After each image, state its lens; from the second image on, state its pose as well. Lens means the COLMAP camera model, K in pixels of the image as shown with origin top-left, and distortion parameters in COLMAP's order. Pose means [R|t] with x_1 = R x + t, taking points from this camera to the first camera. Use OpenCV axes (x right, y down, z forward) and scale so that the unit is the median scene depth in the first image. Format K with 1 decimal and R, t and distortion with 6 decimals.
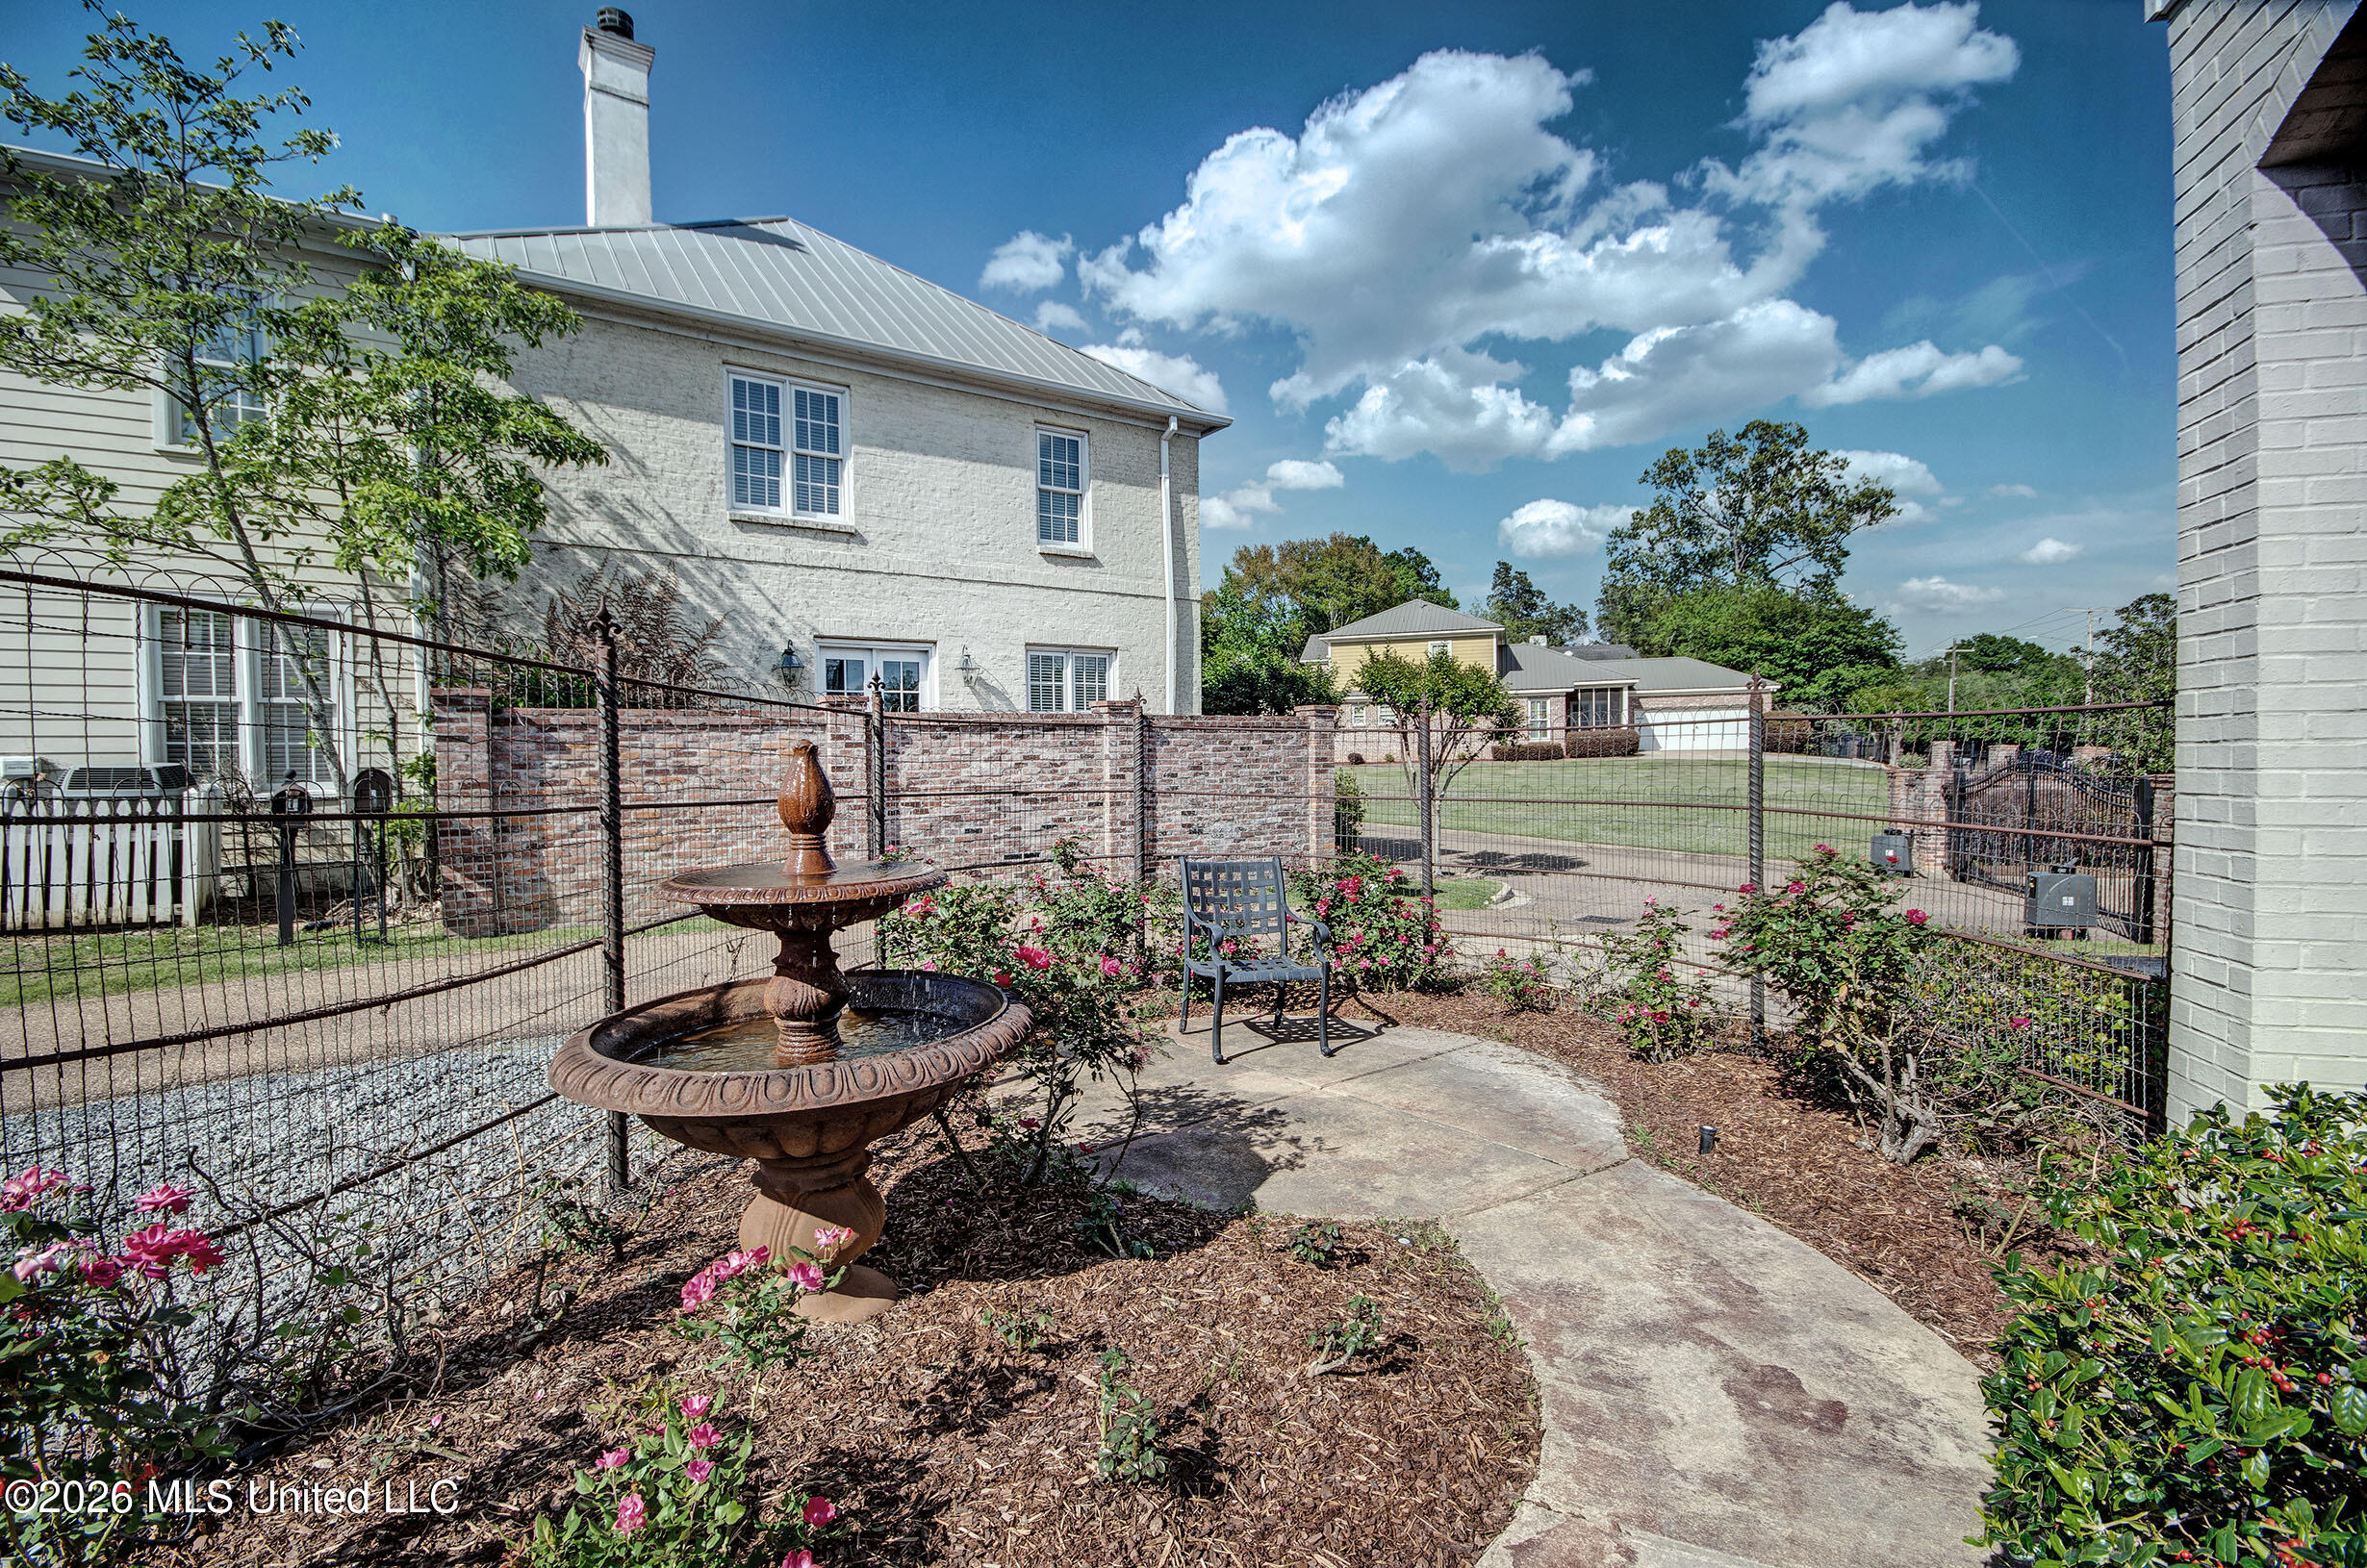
lens RADIAL K [[1052.5, 0, 1179.6], [0, 1052.5, 787.8], [0, 0, 1]] dist [0.001385, 0.000102]
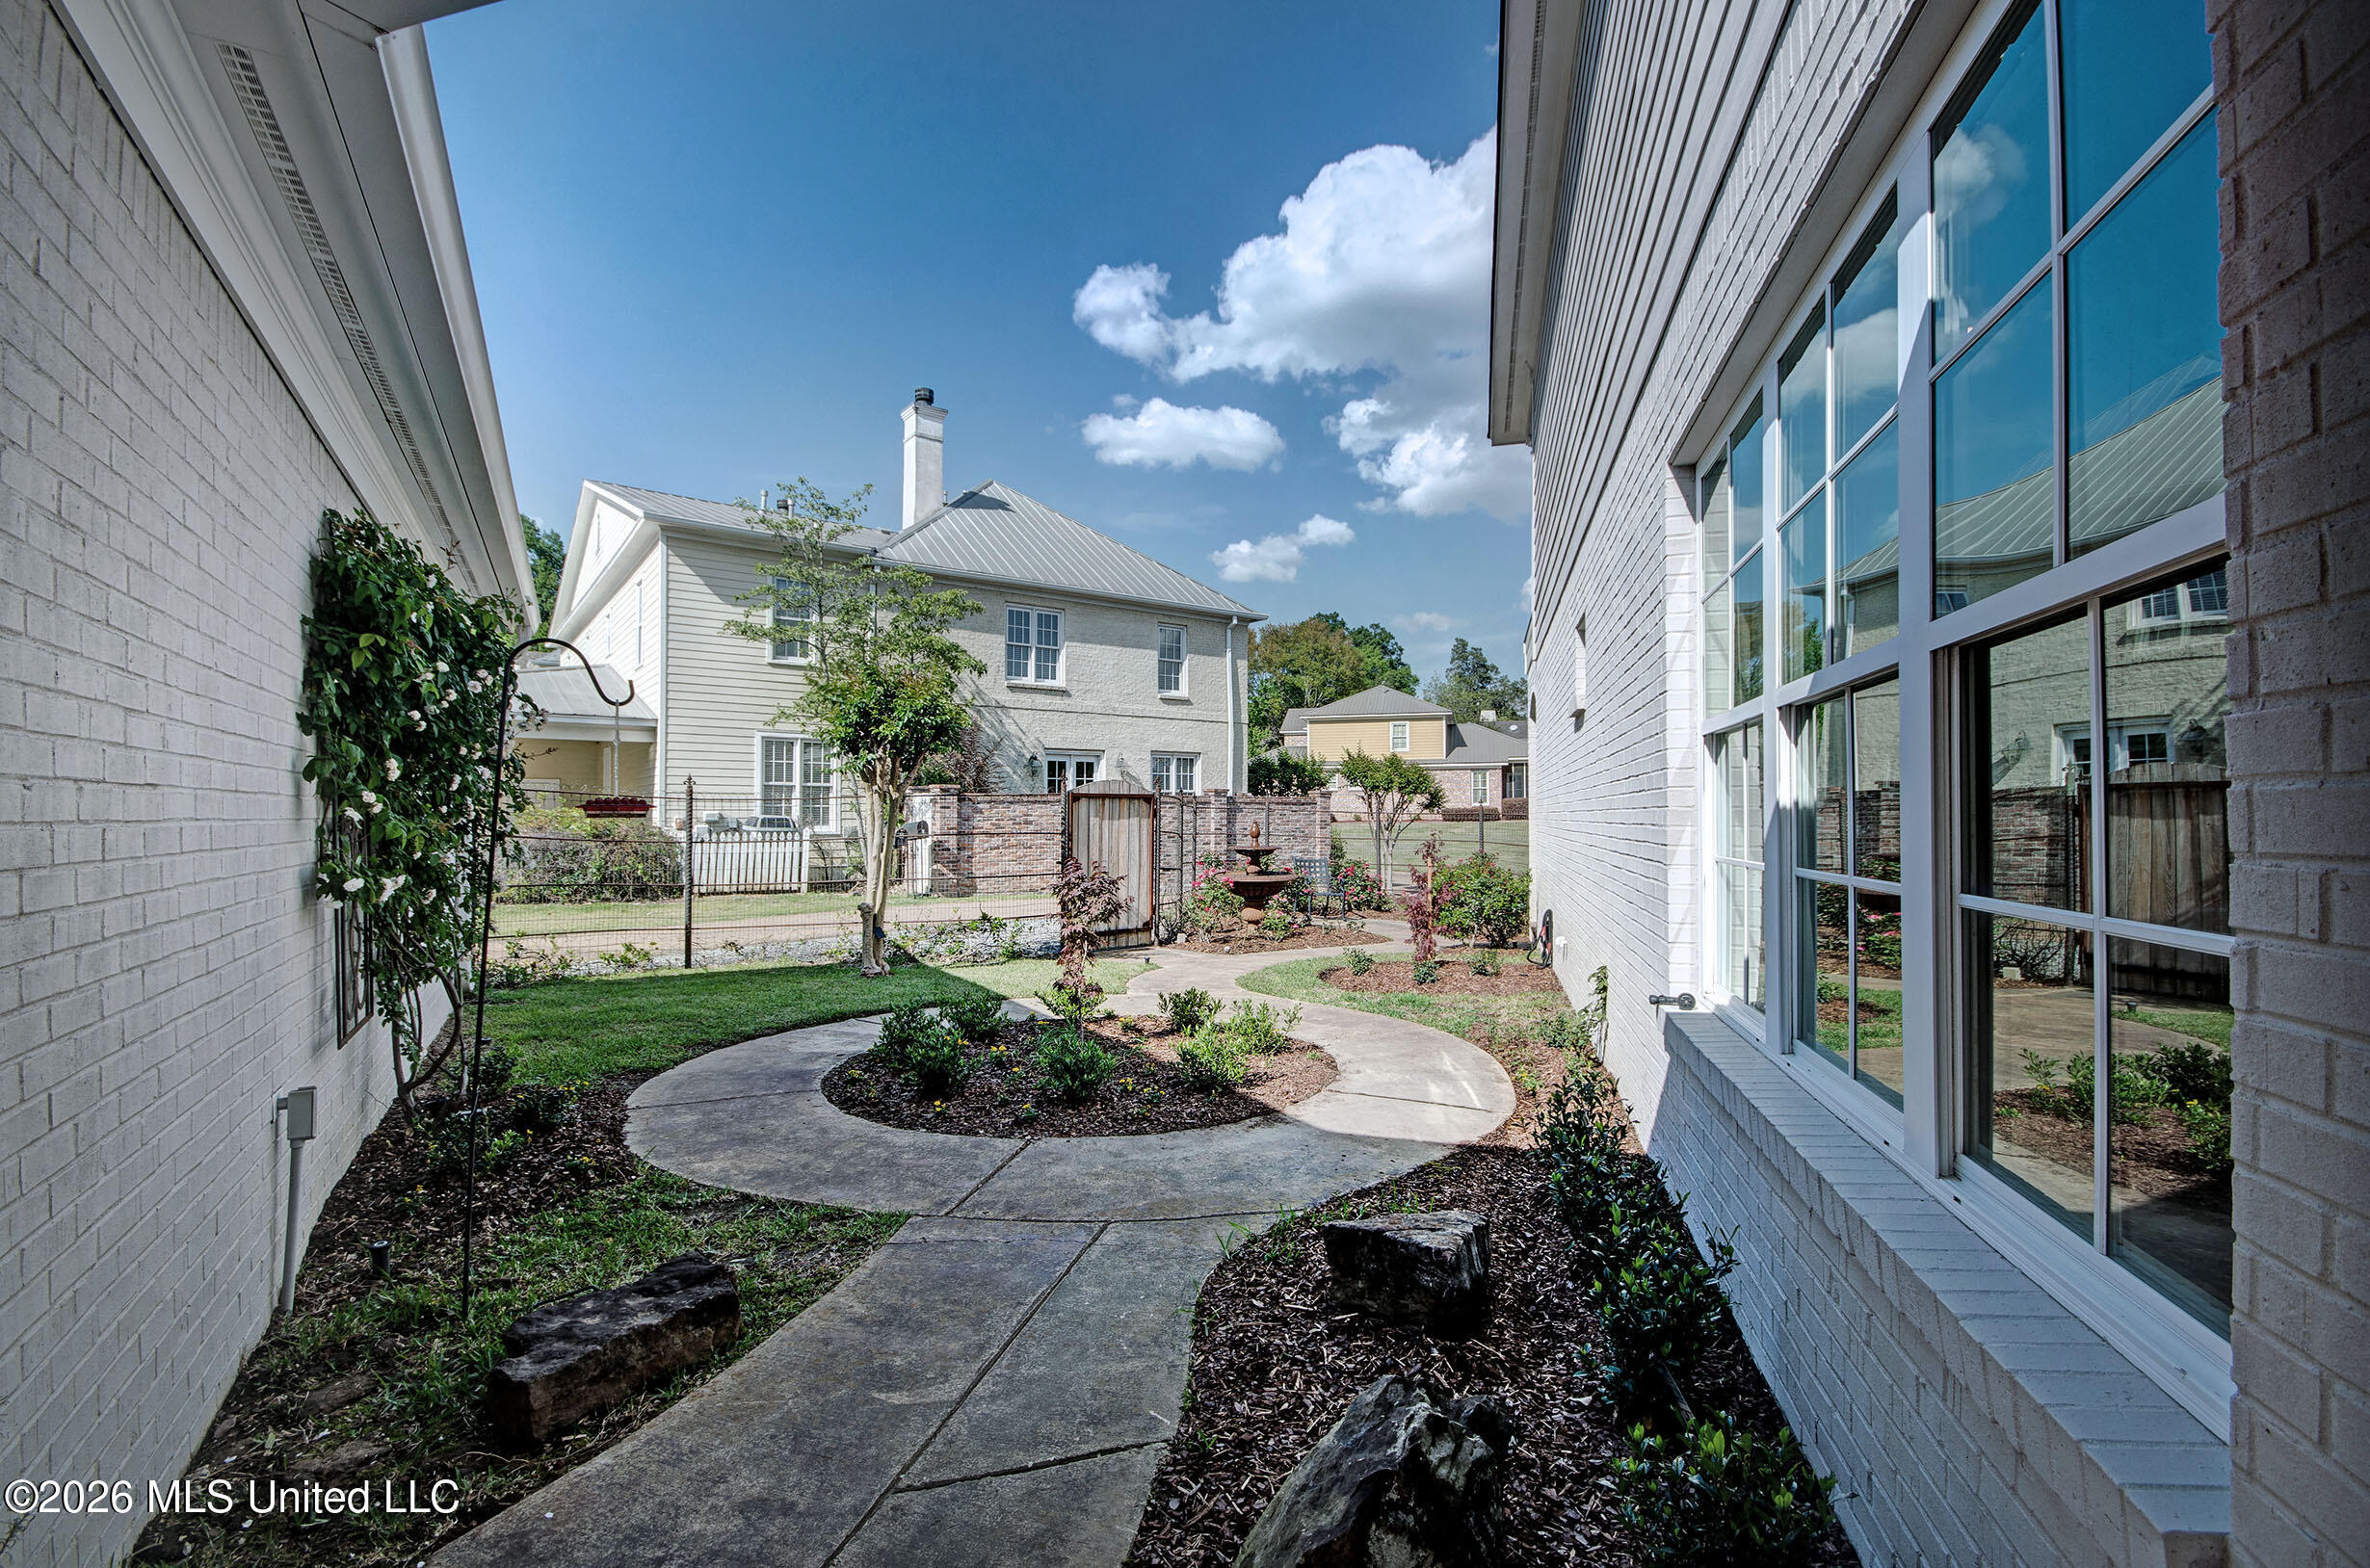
lens RADIAL K [[1053.8, 0, 1183.7], [0, 1053.8, 788.0], [0, 0, 1]] dist [0.001385, 0.000102]
pose [[0.999280, 0.014598, 0.035027, -0.148532], [-0.012763, 0.998562, -0.052069, 0.011958], [-0.035737, 0.051584, 0.998029, -0.695671]]
